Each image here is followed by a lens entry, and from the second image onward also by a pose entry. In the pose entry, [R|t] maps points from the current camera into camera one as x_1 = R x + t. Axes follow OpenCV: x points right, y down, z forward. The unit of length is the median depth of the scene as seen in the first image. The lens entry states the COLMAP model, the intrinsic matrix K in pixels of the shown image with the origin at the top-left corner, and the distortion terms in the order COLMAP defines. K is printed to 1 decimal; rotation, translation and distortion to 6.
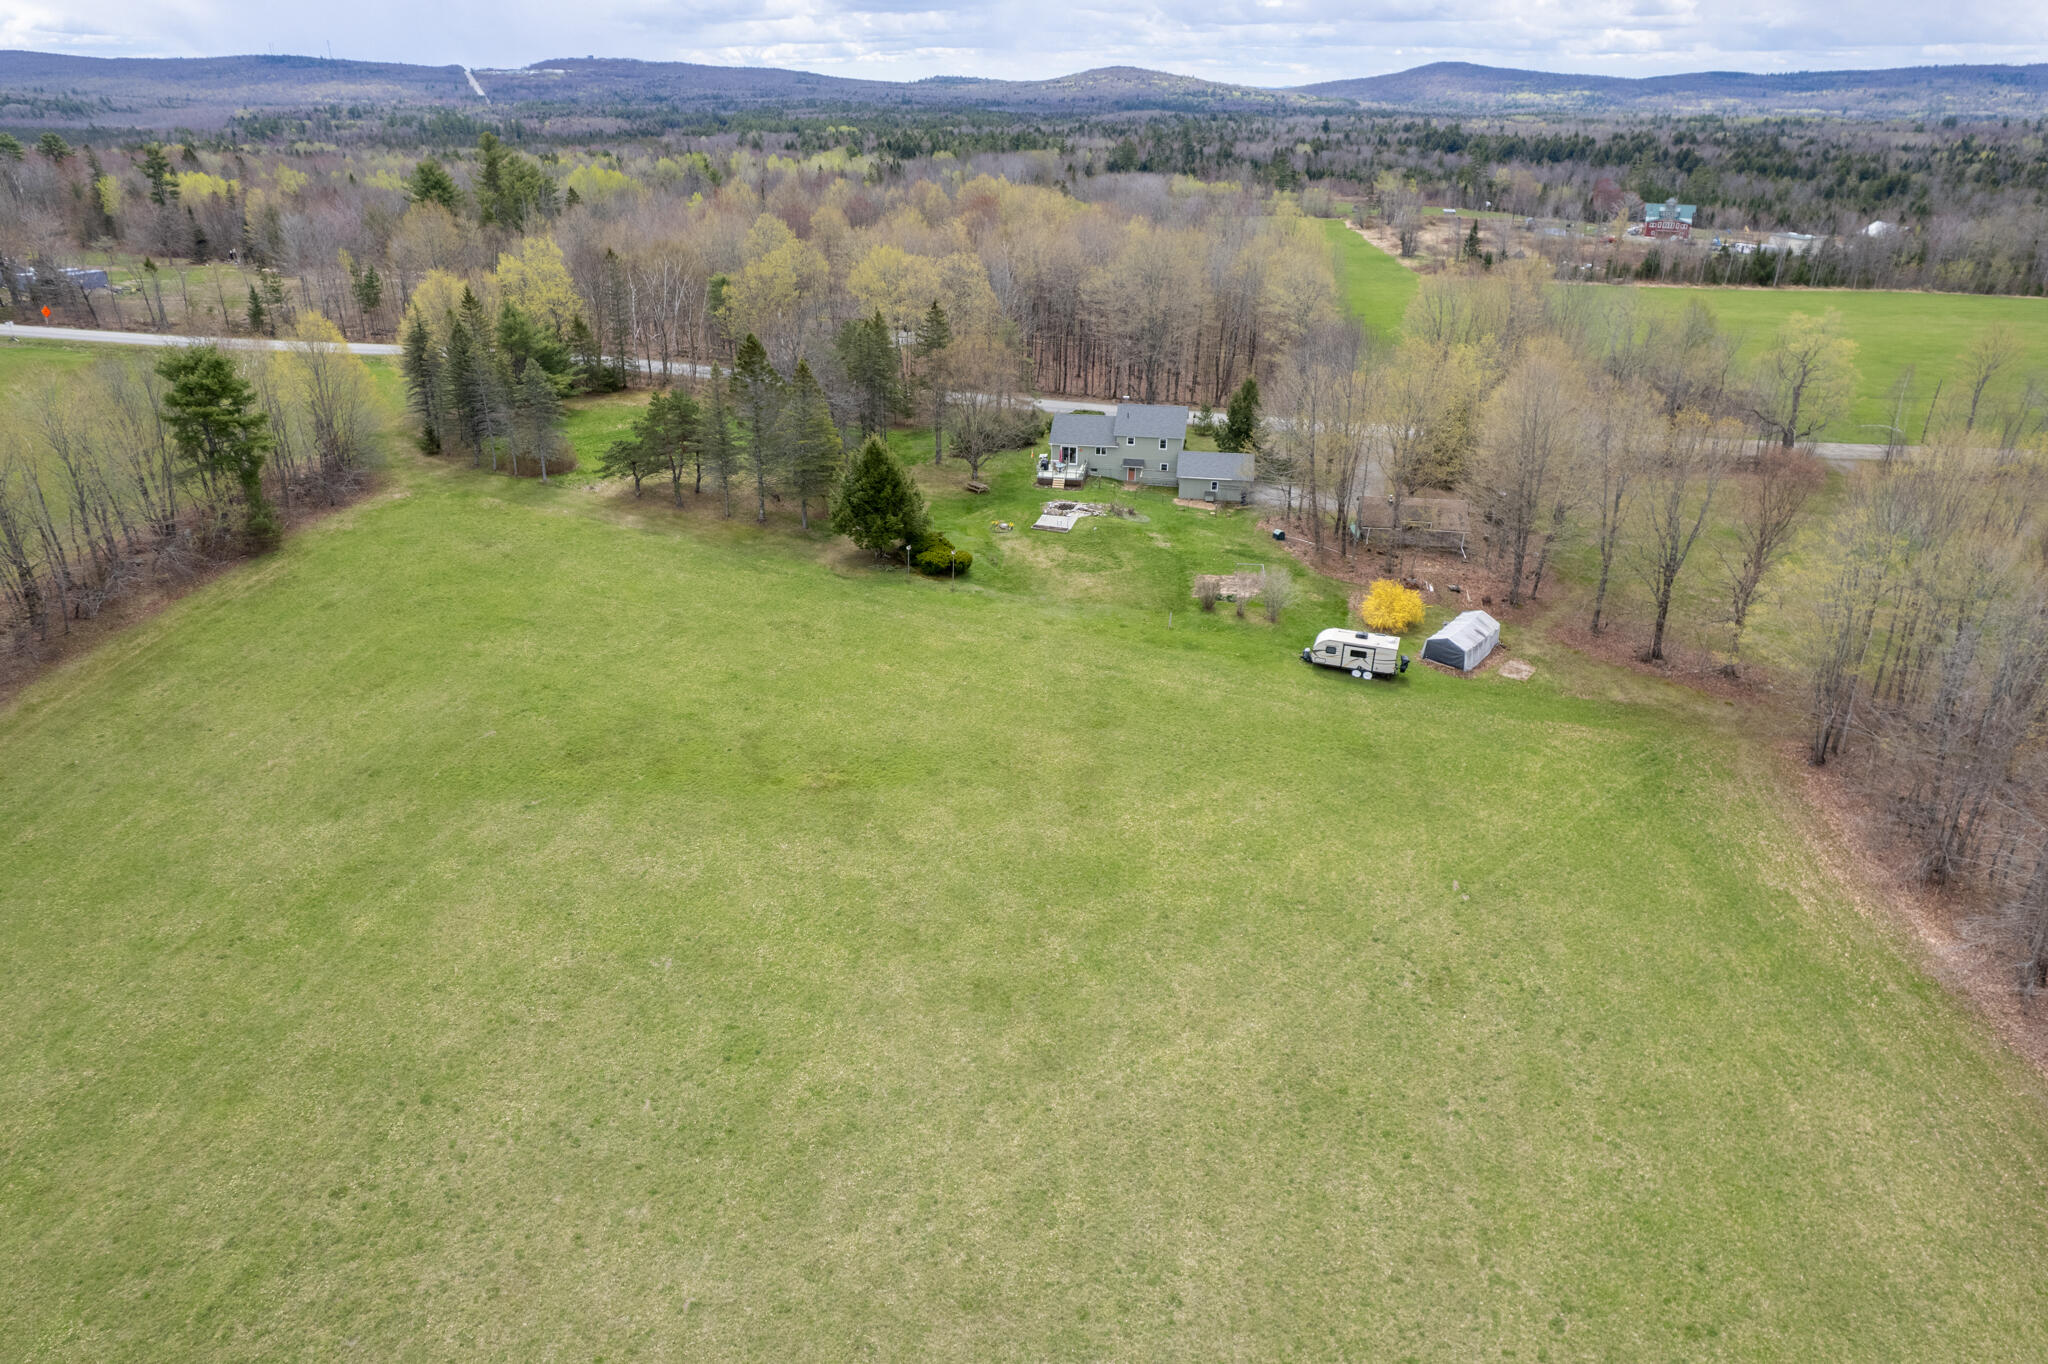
lens RADIAL K [[1313.3, 0, 1008.0], [0, 1313.3, 685.0], [0, 0, 1]] dist [-0.078035, 0.071890]
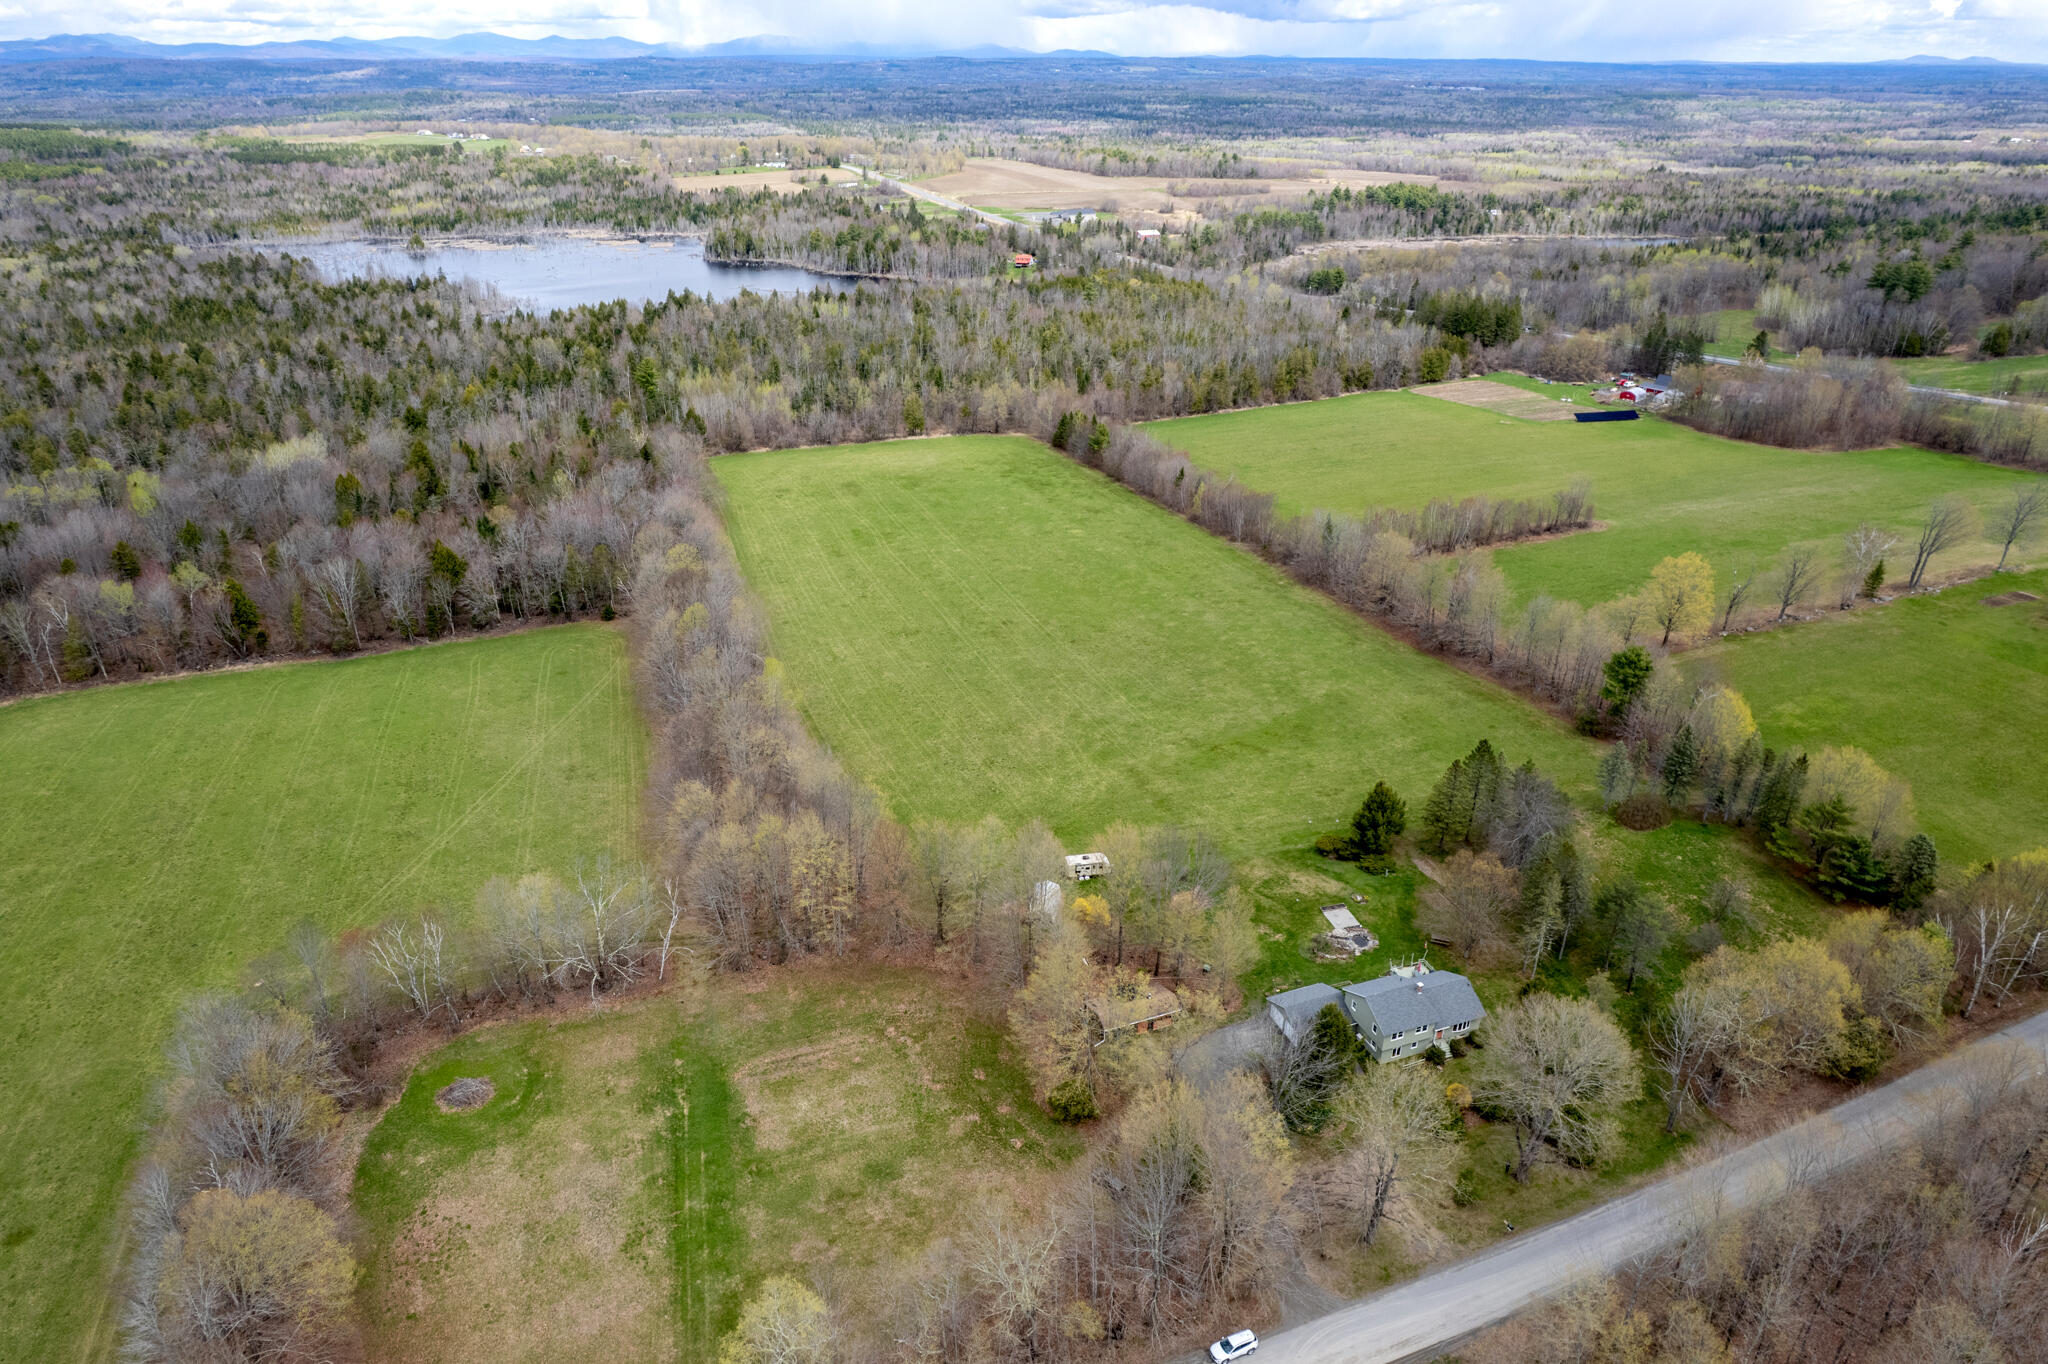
lens RADIAL K [[1313.3, 0, 1034.9], [0, 1313.3, 699.4], [0, 0, 1]] dist [-0.078035, 0.071890]
pose [[-0.867492, 0.215501, -0.448349, 0.818928], [-0.217510, 0.646247, 0.731474, -1.120167], [0.447378, 0.732068, -0.513741, 1.283147]]
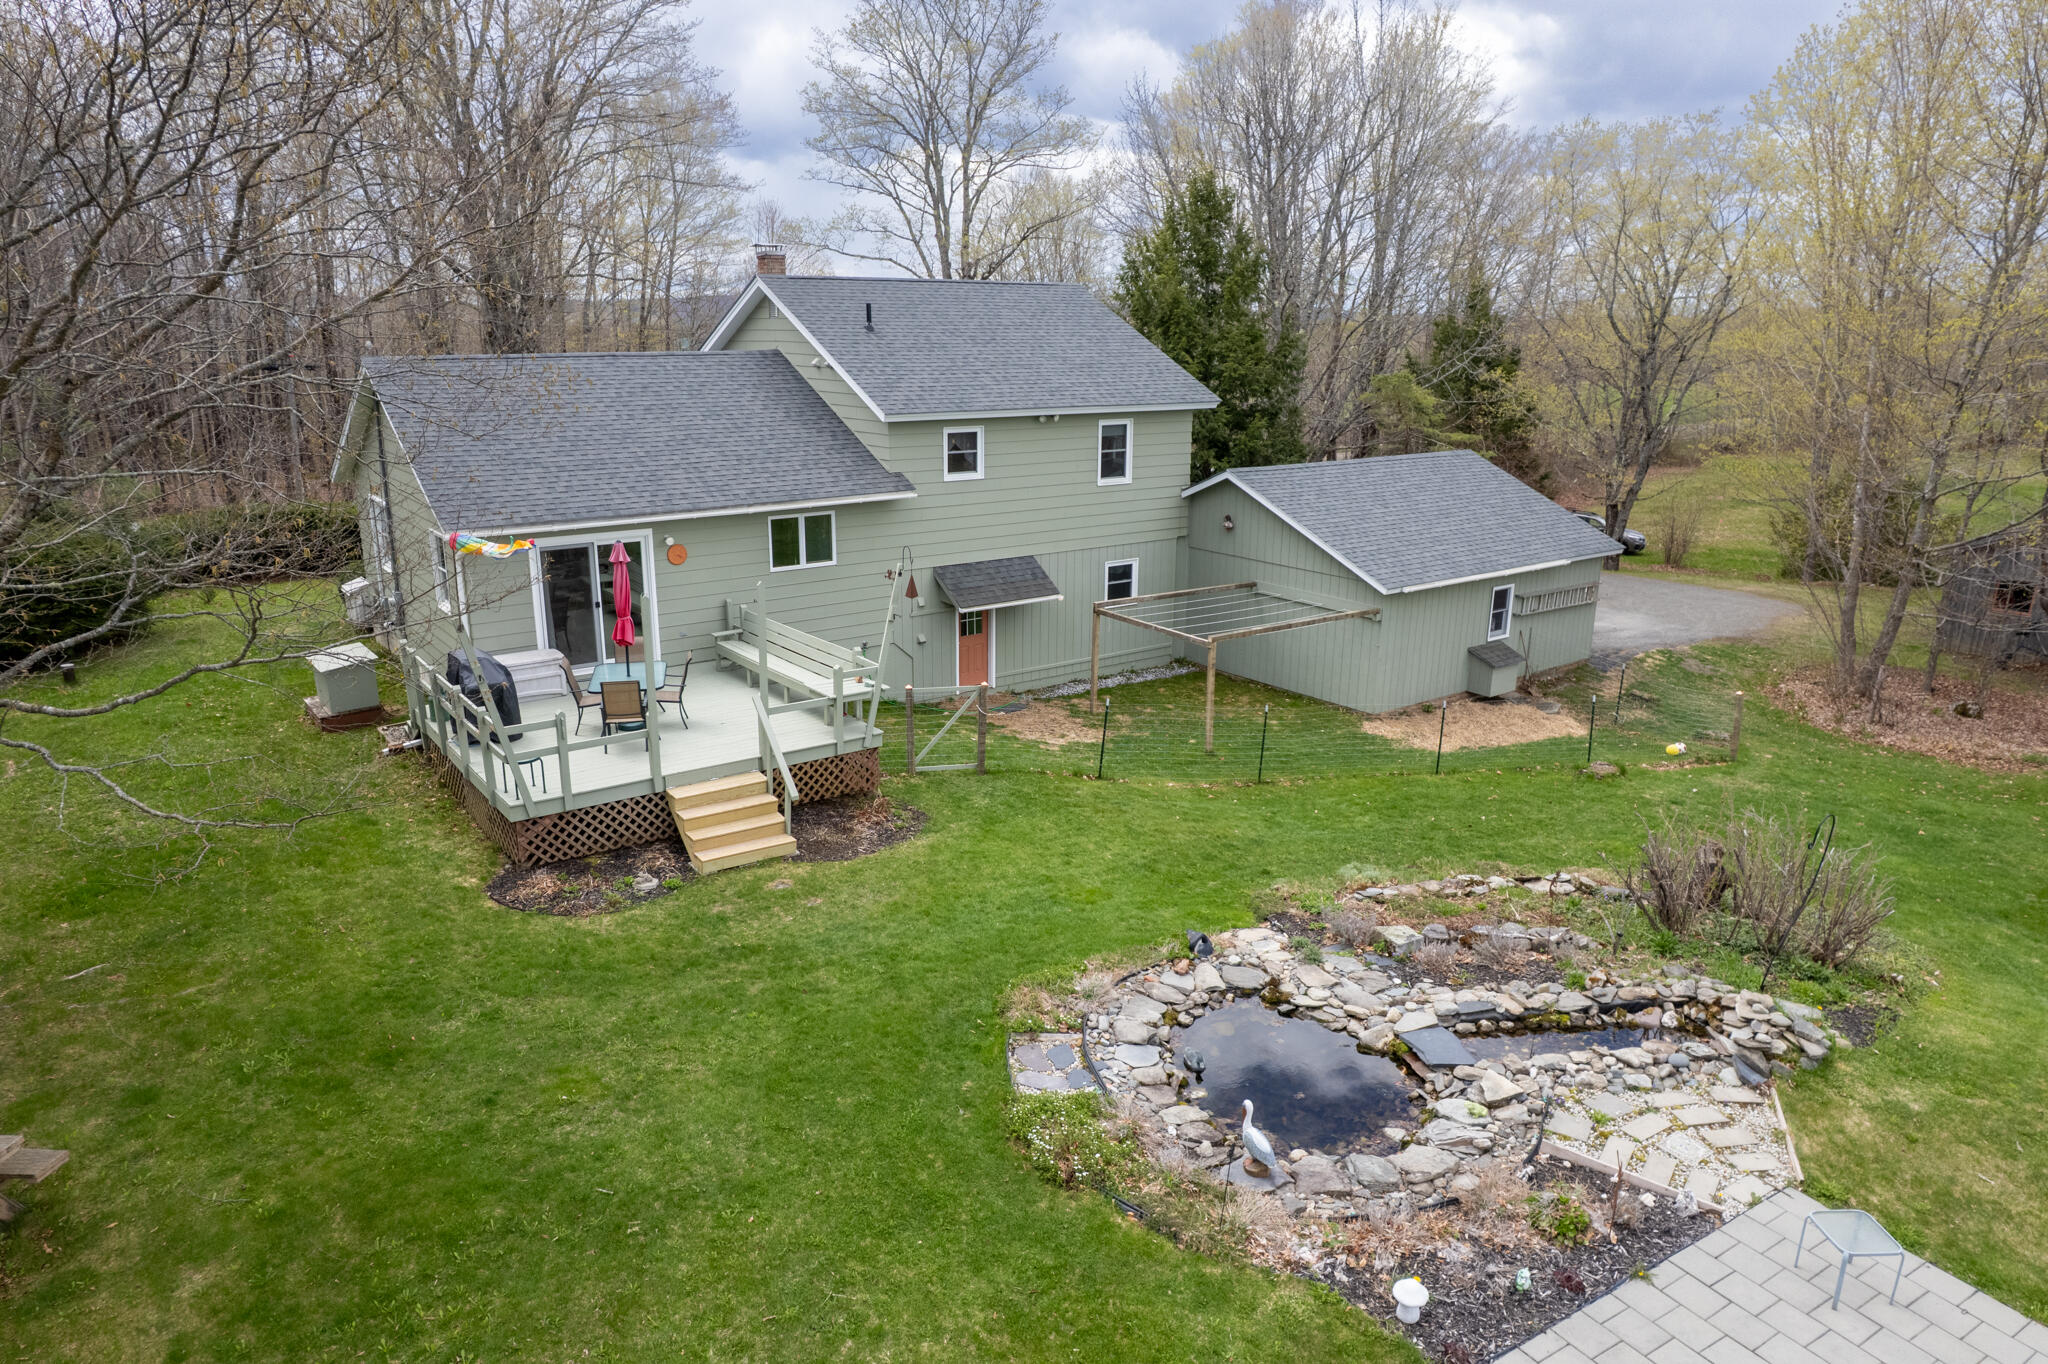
lens RADIAL K [[1313.3, 0, 1025.0], [0, 1313.3, 686.6], [0, 0, 1]] dist [-0.078035, 0.071890]
pose [[0.689651, -0.190411, 0.698660, -0.020967], [0.296121, 0.954610, -0.032136, -0.153600], [-0.660829, 0.229050, 0.714732, 0.900187]]
